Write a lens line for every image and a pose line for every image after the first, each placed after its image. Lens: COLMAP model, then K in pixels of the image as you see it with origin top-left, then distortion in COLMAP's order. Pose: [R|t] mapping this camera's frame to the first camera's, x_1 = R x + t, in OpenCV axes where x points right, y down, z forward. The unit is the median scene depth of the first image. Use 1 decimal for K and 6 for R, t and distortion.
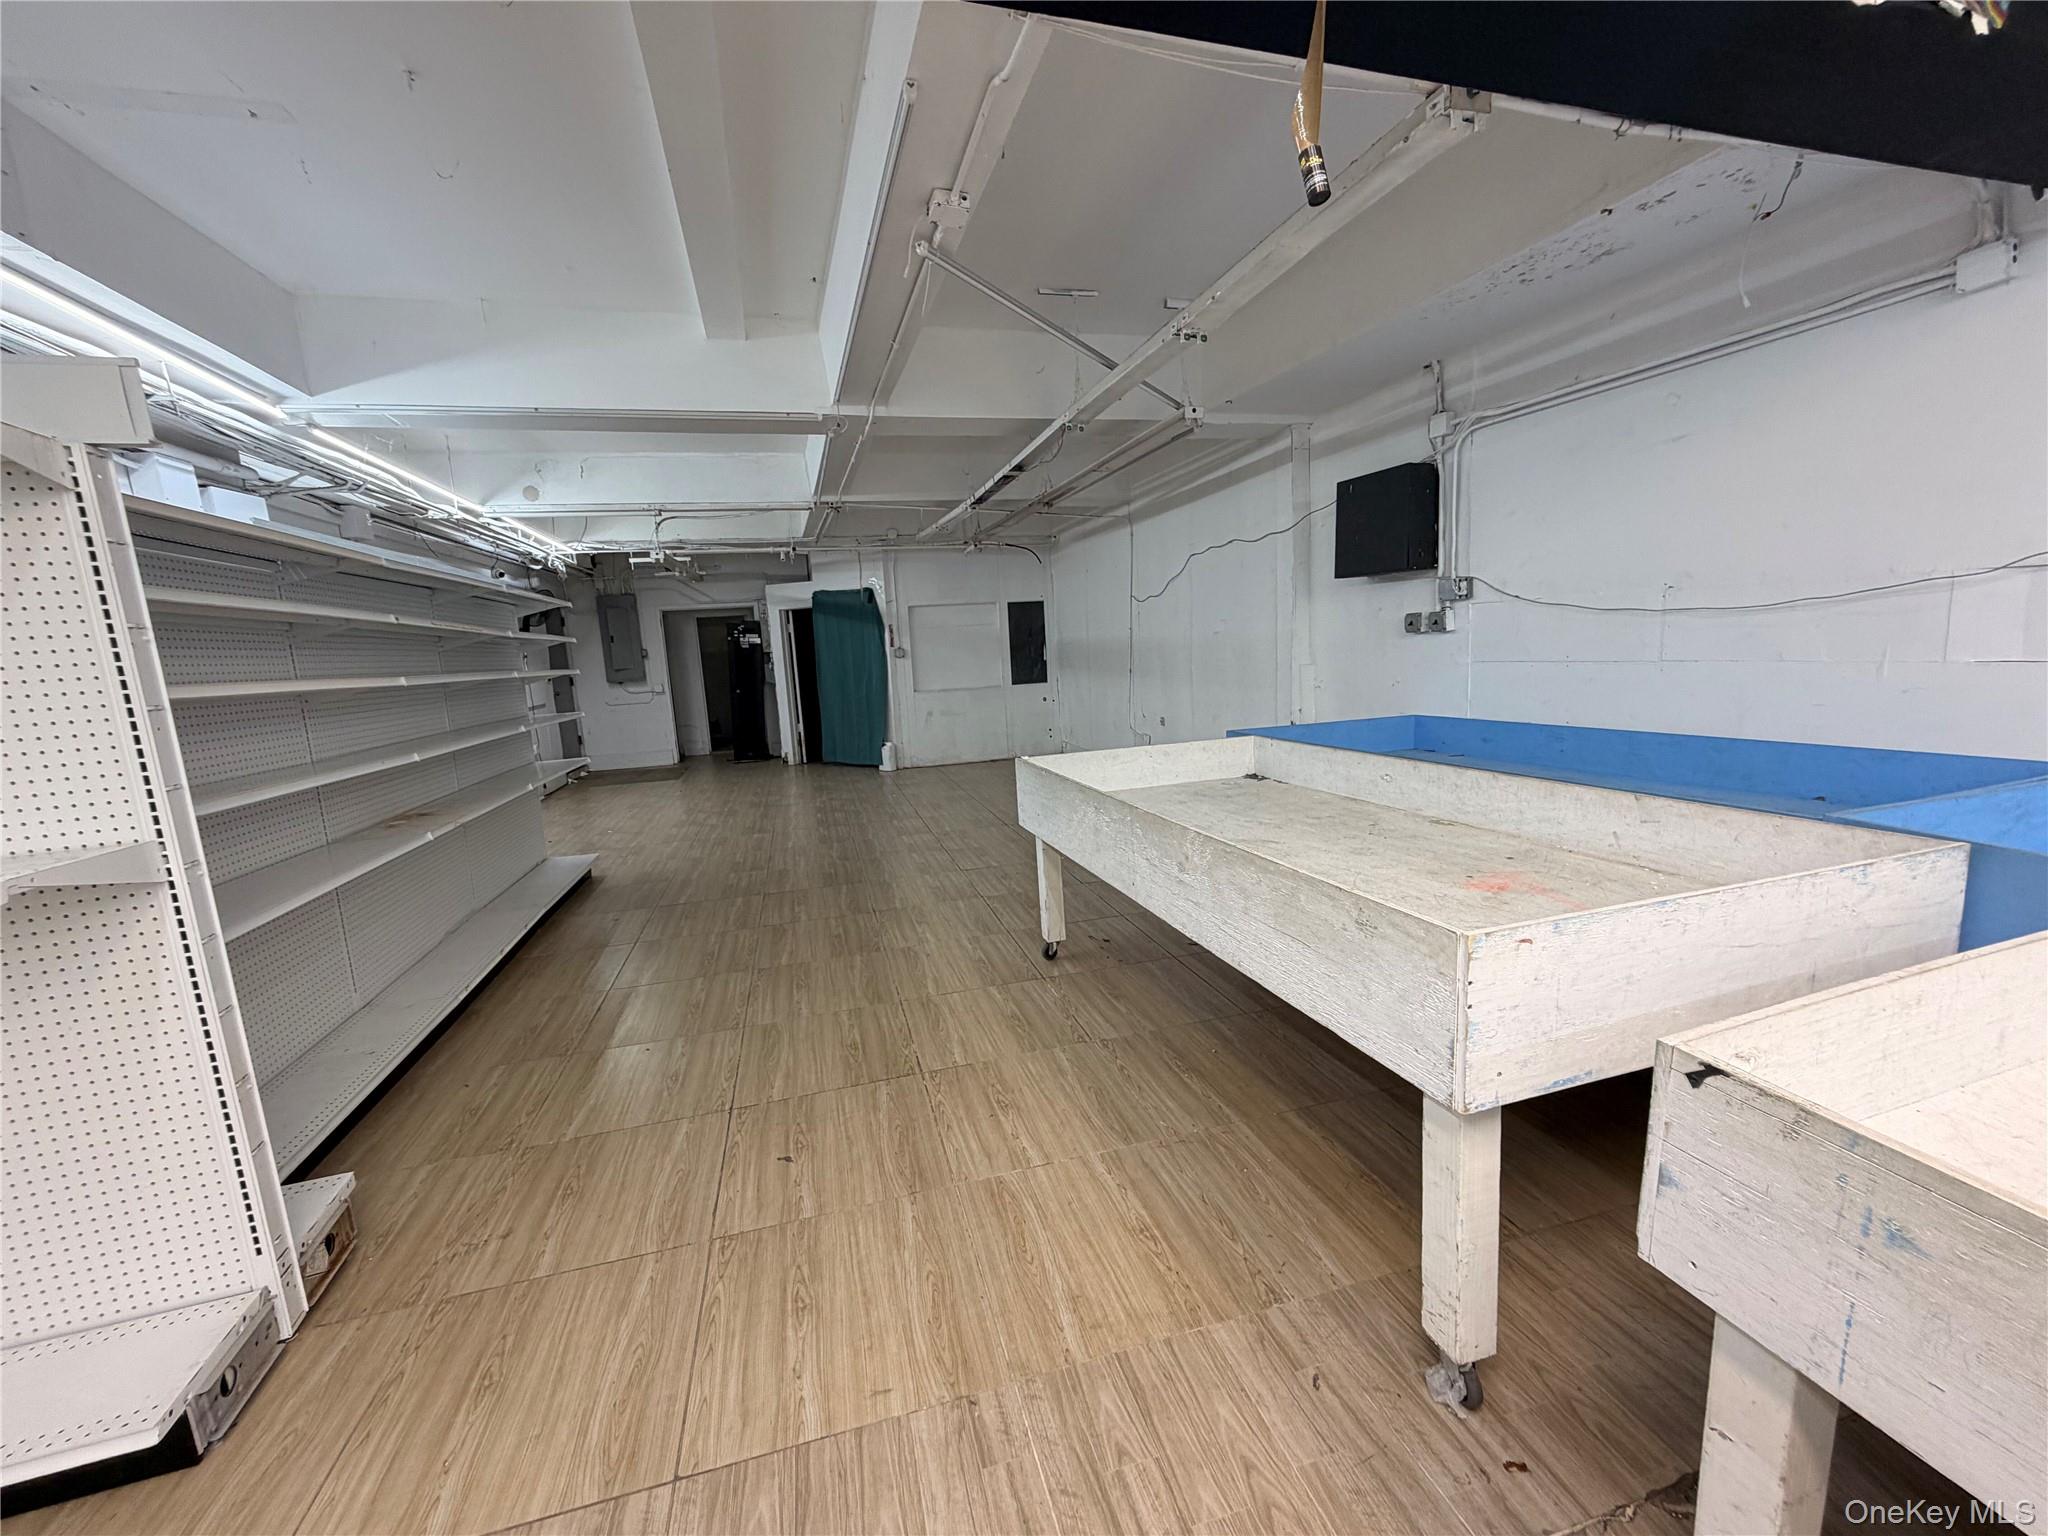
lens RADIAL K [[811.1, 0, 1015.1], [0, 811.1, 770.4], [0, 0, 1]] dist [0.001156, -0.000147]
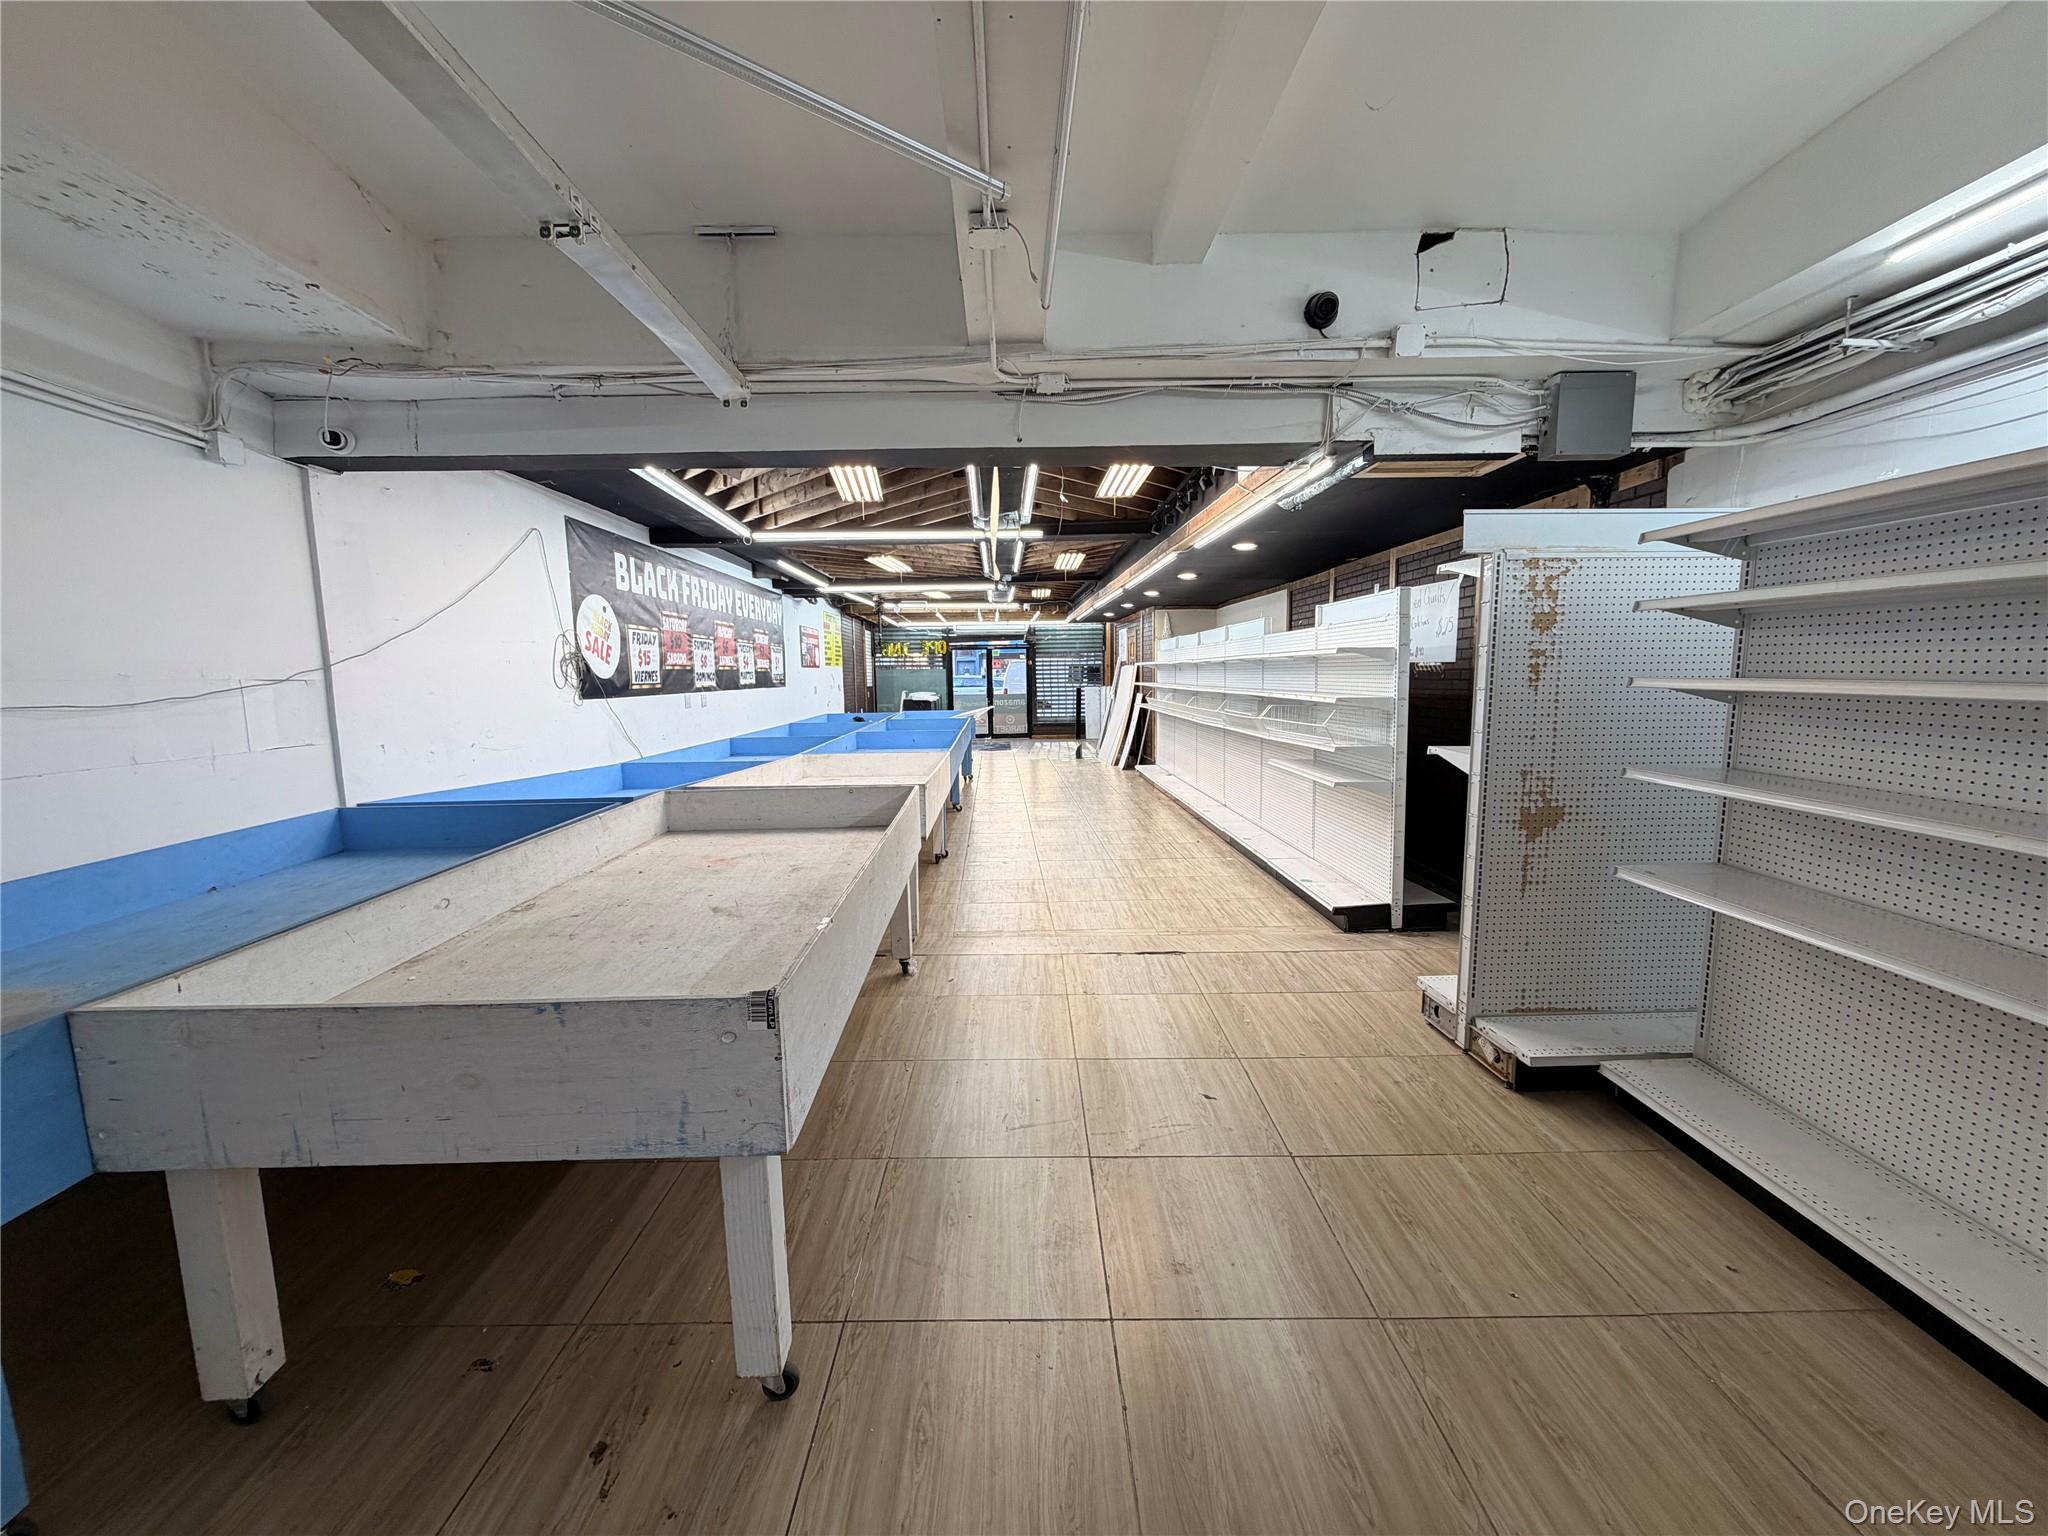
lens RADIAL K [[811.1, 0, 1015.1], [0, 811.1, 770.4], [0, 0, 1]] dist [0.001156, -0.000147]
pose [[-0.962147, 0.035665, 0.270187, -0.155233], [0.106883, 0.961356, 0.253715, -0.146137], [-0.250697, 0.272989, -0.928778, 0.918911]]
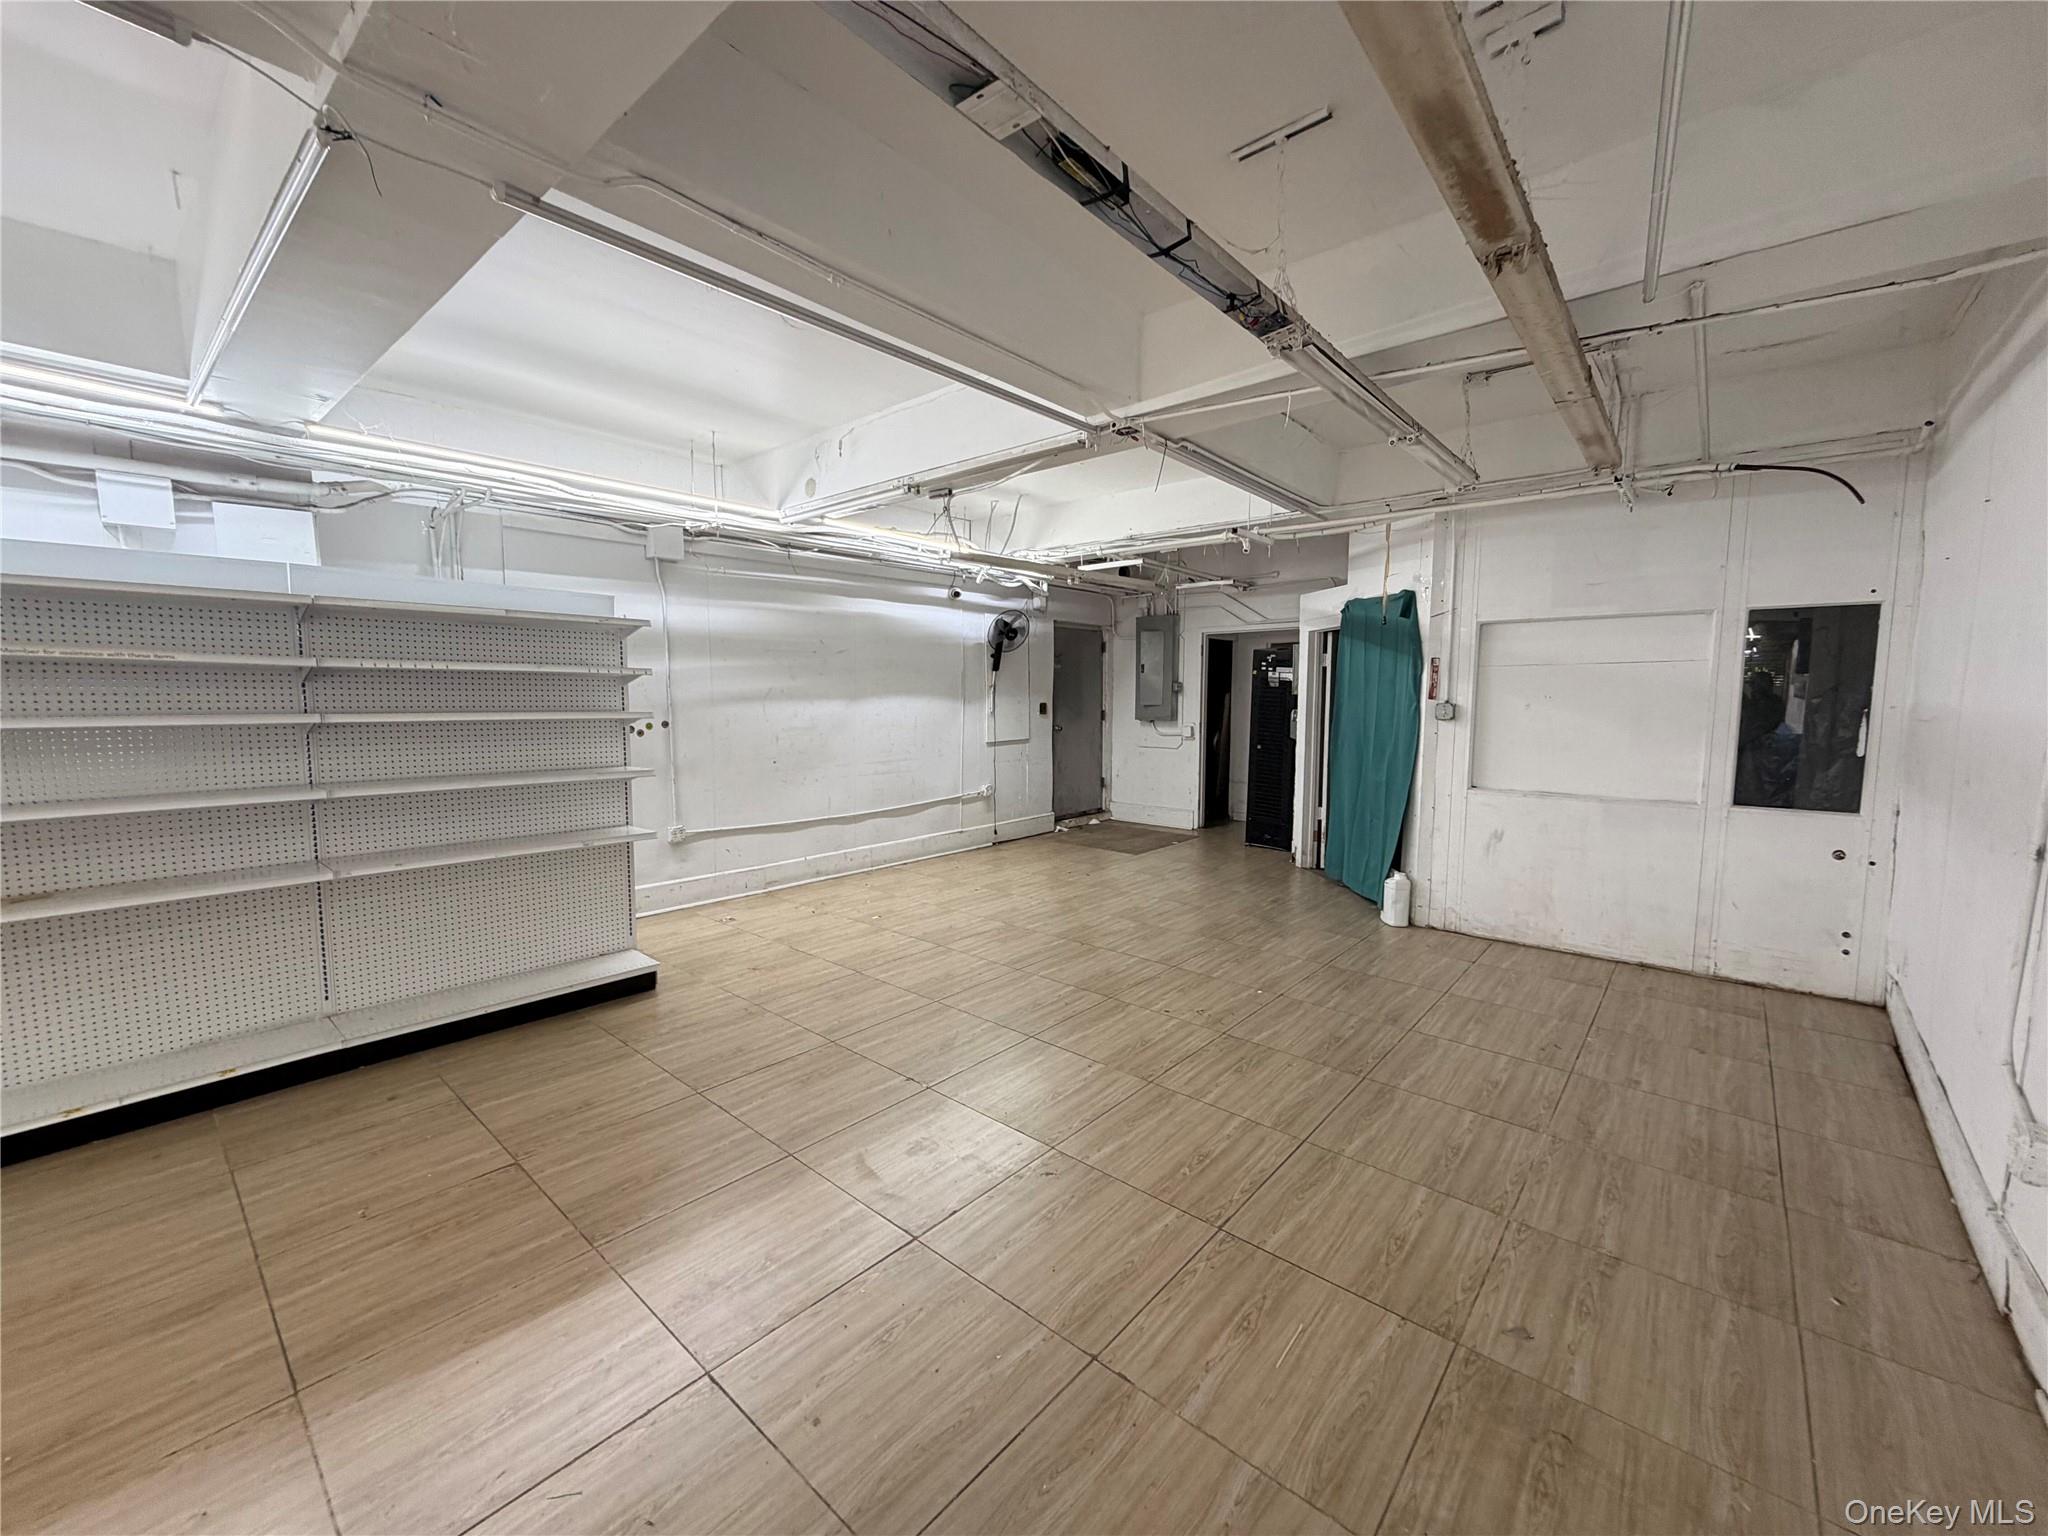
lens RADIAL K [[811.1, 0, 1015.1], [0, 811.1, 770.4], [0, 0, 1]] dist [0.001156, -0.000147]
pose [[0.555786, 0.133547, -0.820528, 0.258526], [-0.159206, 0.985842, 0.052614, -0.168651], [0.815938, 0.101391, 0.569179, 0.890740]]
